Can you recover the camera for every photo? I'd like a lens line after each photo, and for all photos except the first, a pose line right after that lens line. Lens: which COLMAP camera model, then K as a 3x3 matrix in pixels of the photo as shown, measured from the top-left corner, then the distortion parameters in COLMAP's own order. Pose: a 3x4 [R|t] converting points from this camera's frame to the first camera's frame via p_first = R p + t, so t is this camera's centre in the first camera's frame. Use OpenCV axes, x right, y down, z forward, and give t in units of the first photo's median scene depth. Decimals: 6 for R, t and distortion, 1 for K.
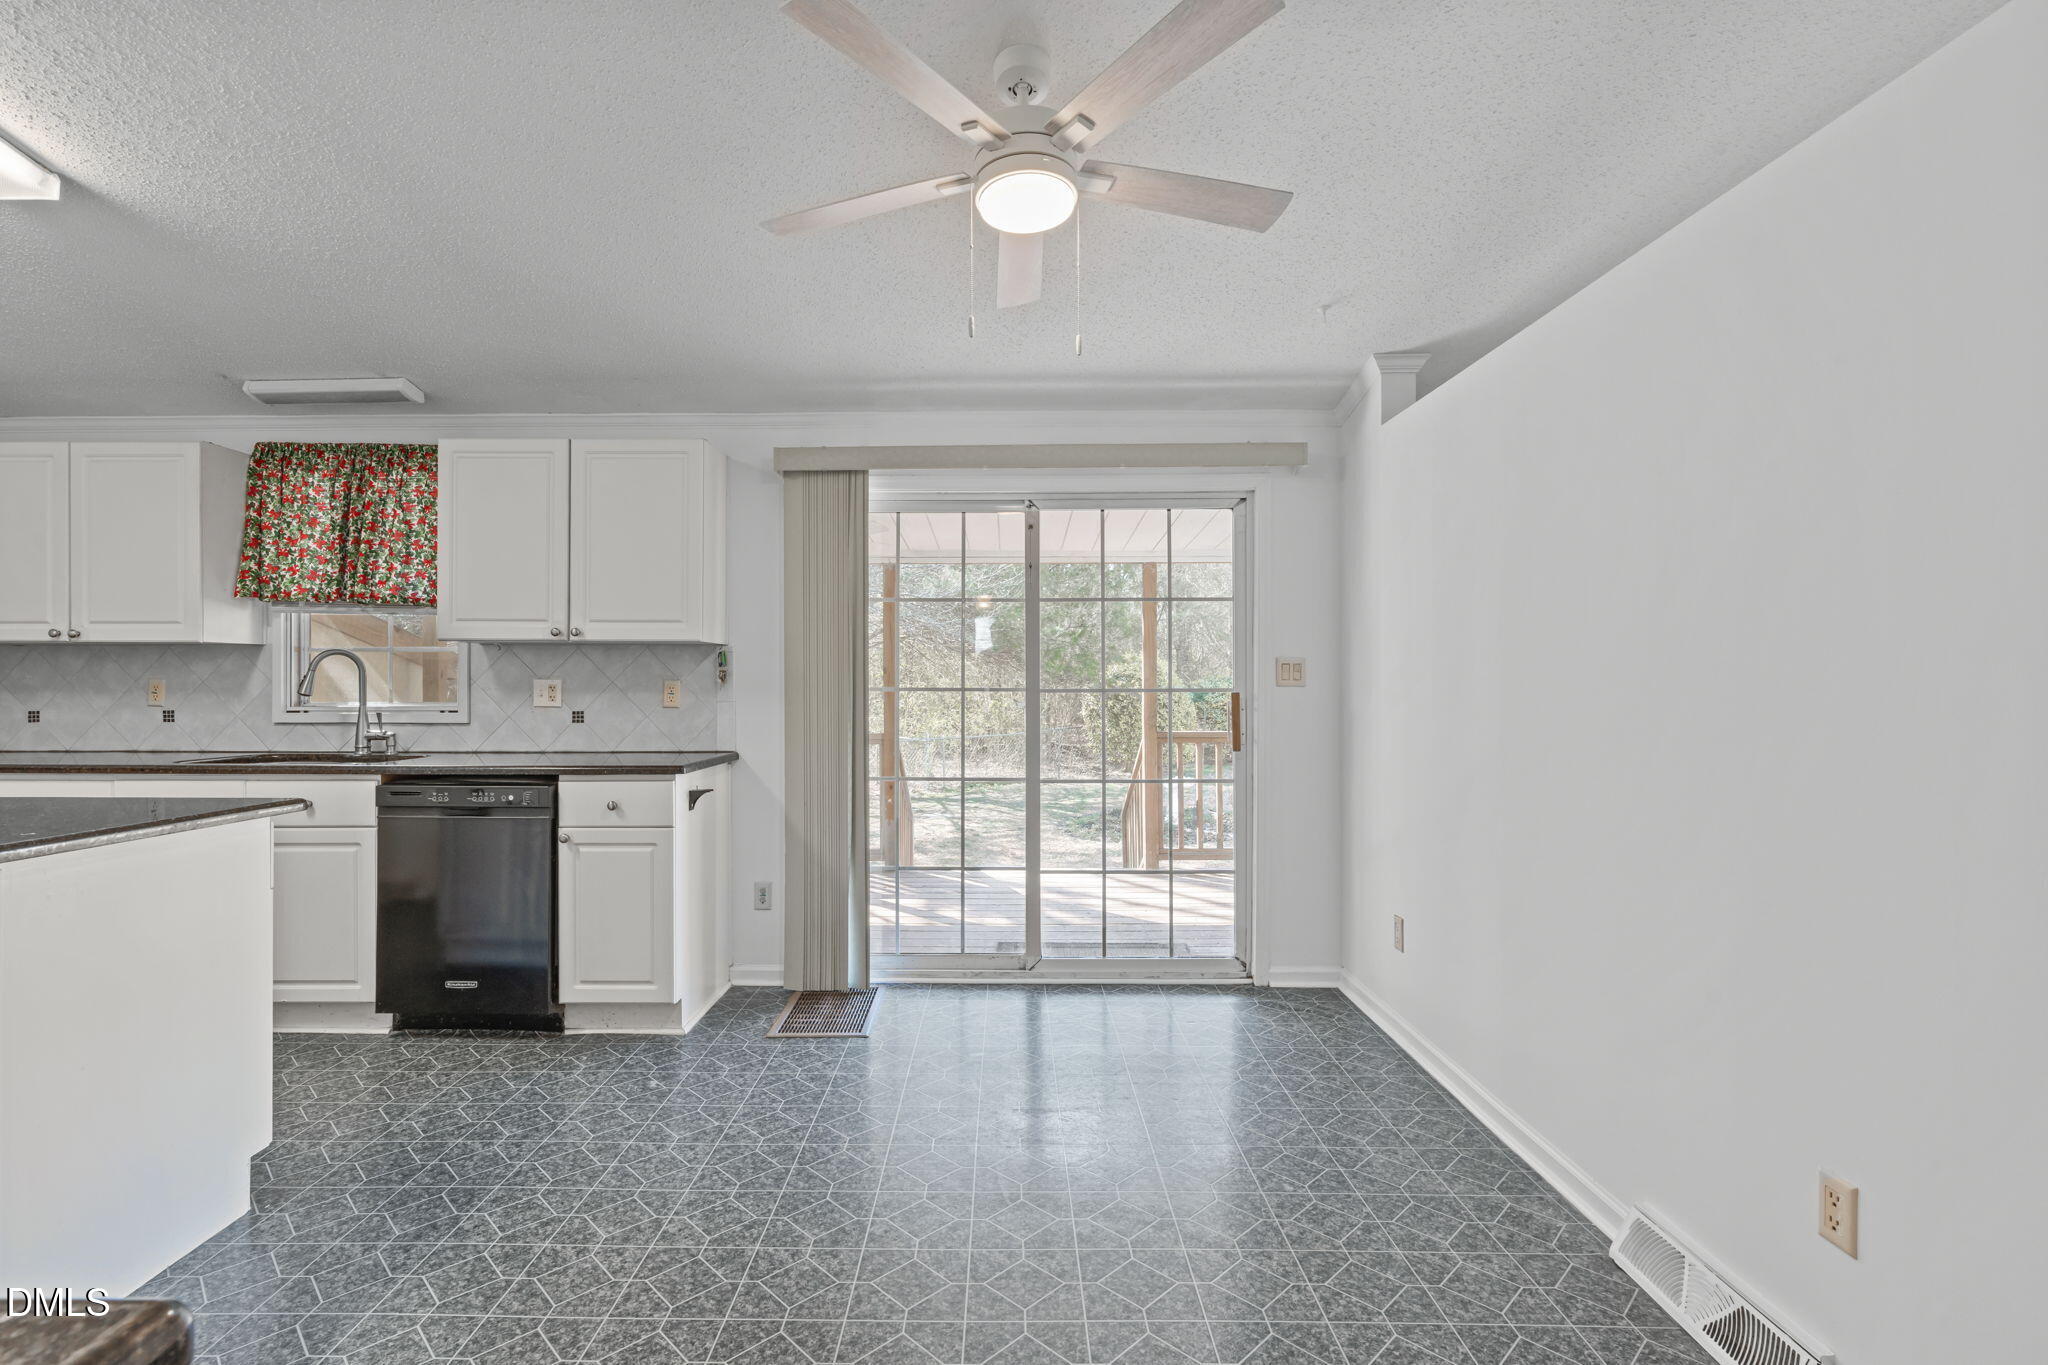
lens RADIAL K [[927.7, 0, 1012.8], [0, 927.7, 682.1], [0, 0, 1]] dist [-0.019194, 0.005952]
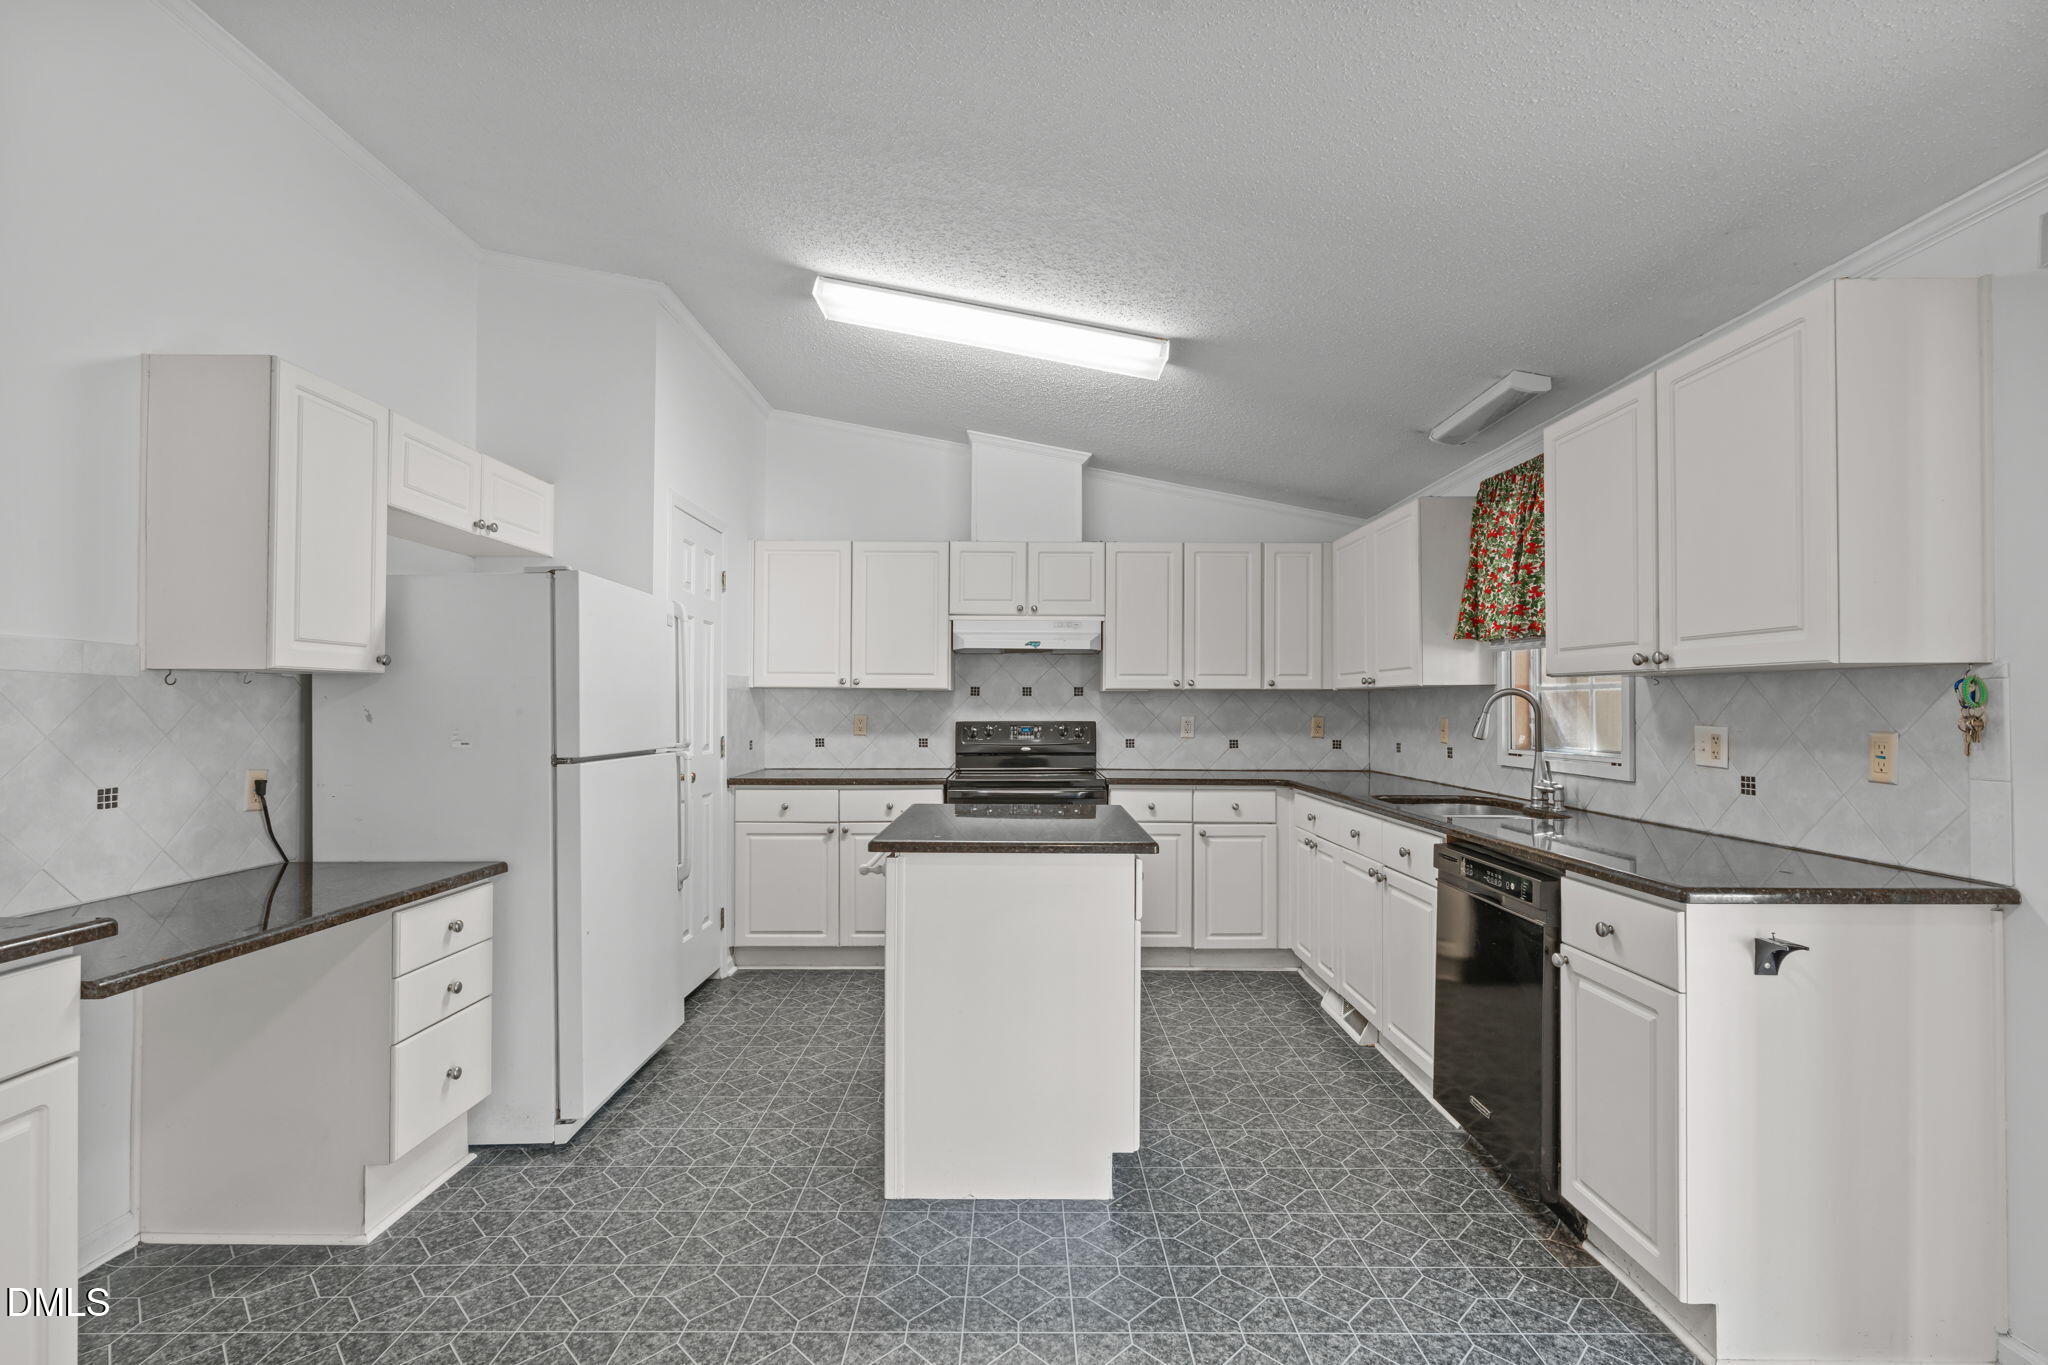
lens RADIAL K [[927.7, 0, 1023.0], [0, 927.7, 696.5], [0, 0, 1]] dist [-0.019194, 0.005952]
pose [[-0.000041, -0.010700, -0.999943, 0.177114], [-0.001200, 0.999942, -0.010700, -0.017599], [0.999999, 0.001200, -0.000054, 0.508372]]
